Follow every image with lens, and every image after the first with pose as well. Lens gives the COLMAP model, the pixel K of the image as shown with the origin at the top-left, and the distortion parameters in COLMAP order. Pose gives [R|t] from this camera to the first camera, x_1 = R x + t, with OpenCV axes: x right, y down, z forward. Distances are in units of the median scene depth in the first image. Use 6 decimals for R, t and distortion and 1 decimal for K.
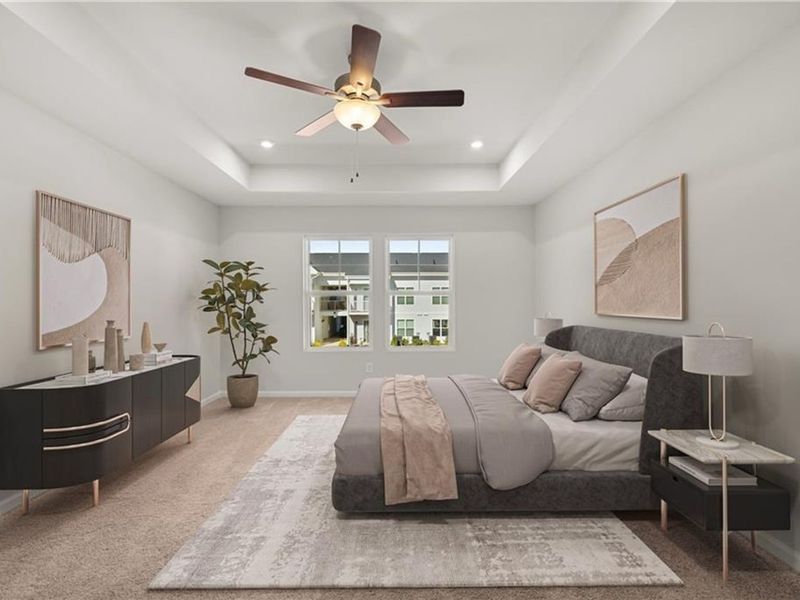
lens RADIAL K [[374.9, 0, 397.2], [0, 374.9, 300.1], [0, 0, 1]] dist [-0.002452, -0.001198]
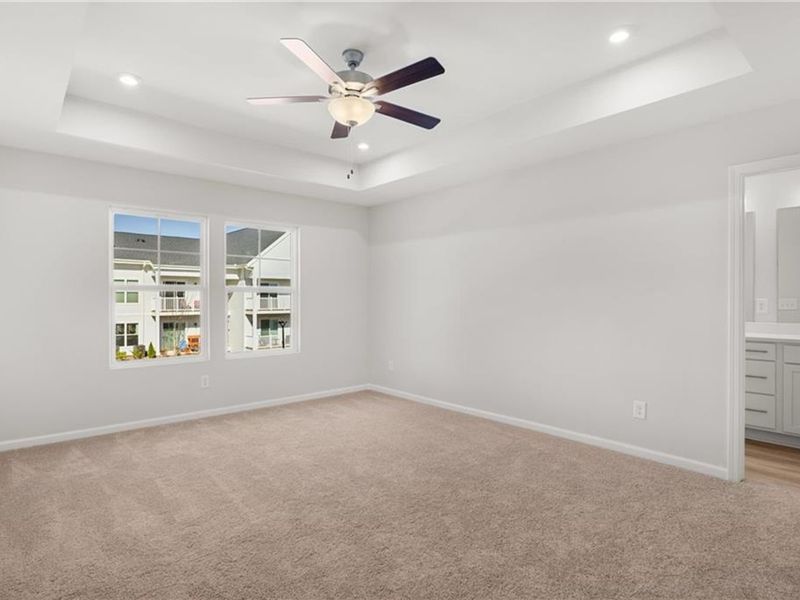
lens RADIAL K [[439.1, 0, 400.0], [0, 439.1, 300.0], [0, 0, 1]] dist [-0.002326, -0.000670]
pose [[0.759722, 0.001135, 0.650247, -0.358282], [-0.005035, 0.999979, 0.004137, -0.000095], [-0.650229, -0.006418, 0.759711, 0.015228]]
